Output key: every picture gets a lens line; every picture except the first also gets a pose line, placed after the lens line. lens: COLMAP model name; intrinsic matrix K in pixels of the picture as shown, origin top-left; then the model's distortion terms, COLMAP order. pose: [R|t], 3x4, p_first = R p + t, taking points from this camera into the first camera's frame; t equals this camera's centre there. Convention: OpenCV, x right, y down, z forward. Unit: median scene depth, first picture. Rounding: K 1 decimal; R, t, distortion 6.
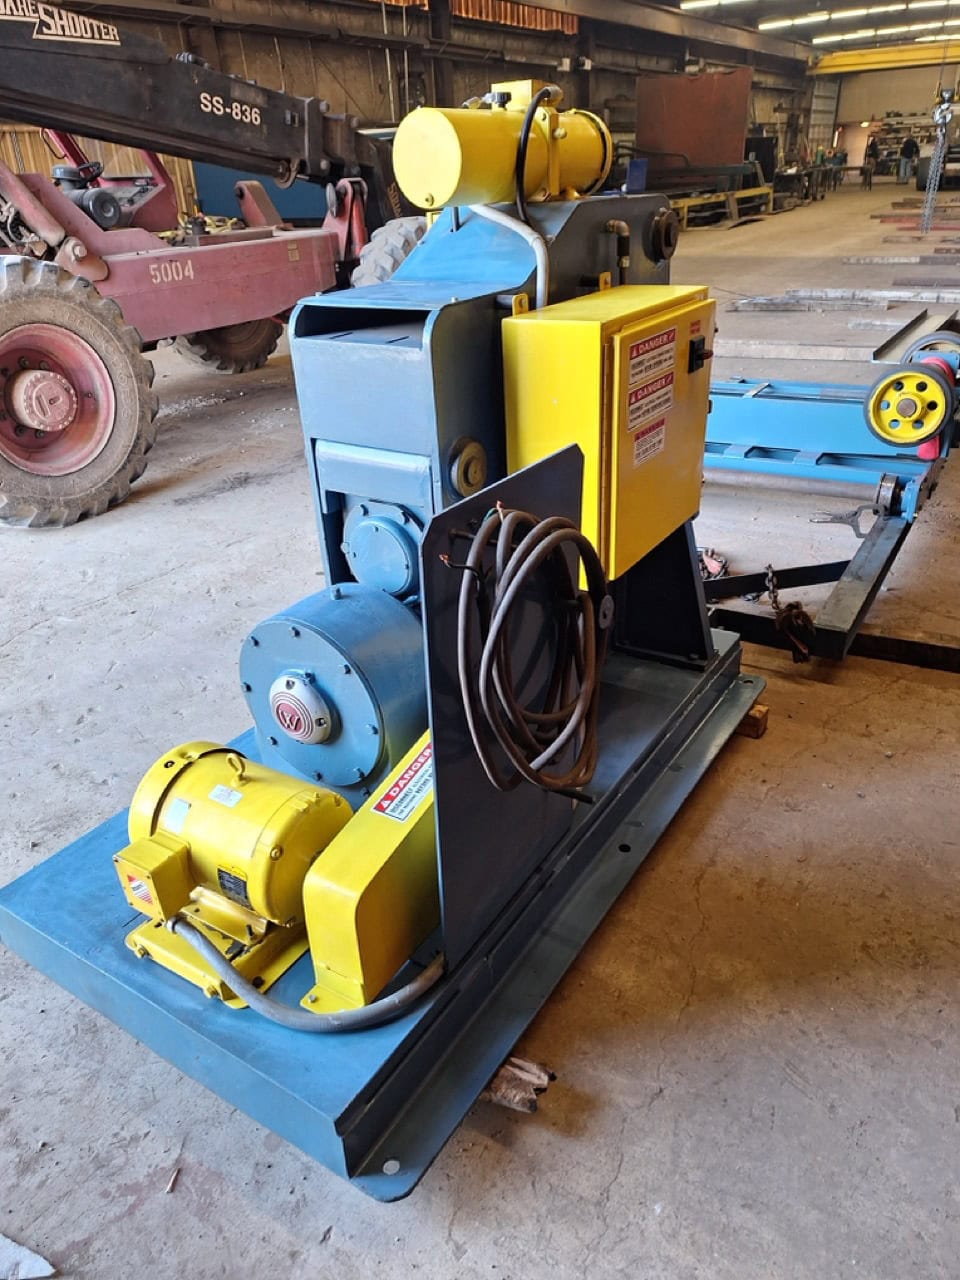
lens RADIAL K [[880.6, 0, 504.0], [0, 880.6, 635.7], [0, 0, 1]] dist [0.041790, -0.041643]
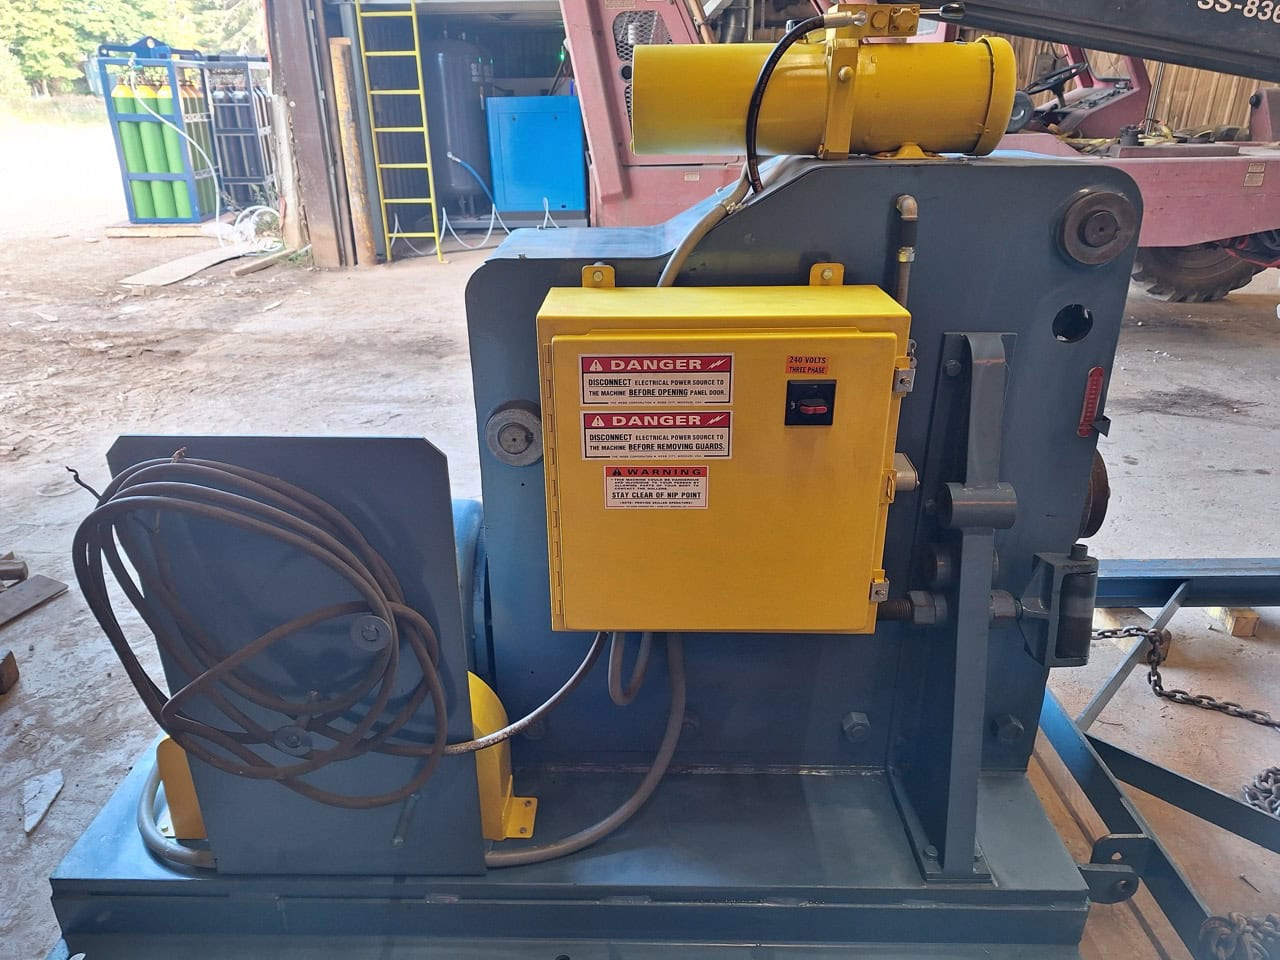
lens RADIAL K [[880.6, 0, 628.0], [0, 880.6, 486.0], [0, 0, 1]] dist [0.041790, -0.041643]
pose [[0.523900, 0.379528, -0.762553, 0.196620], [-0.404033, 0.898851, 0.169780, -0.092563], [0.749858, 0.219149, 0.624249, 0.143354]]
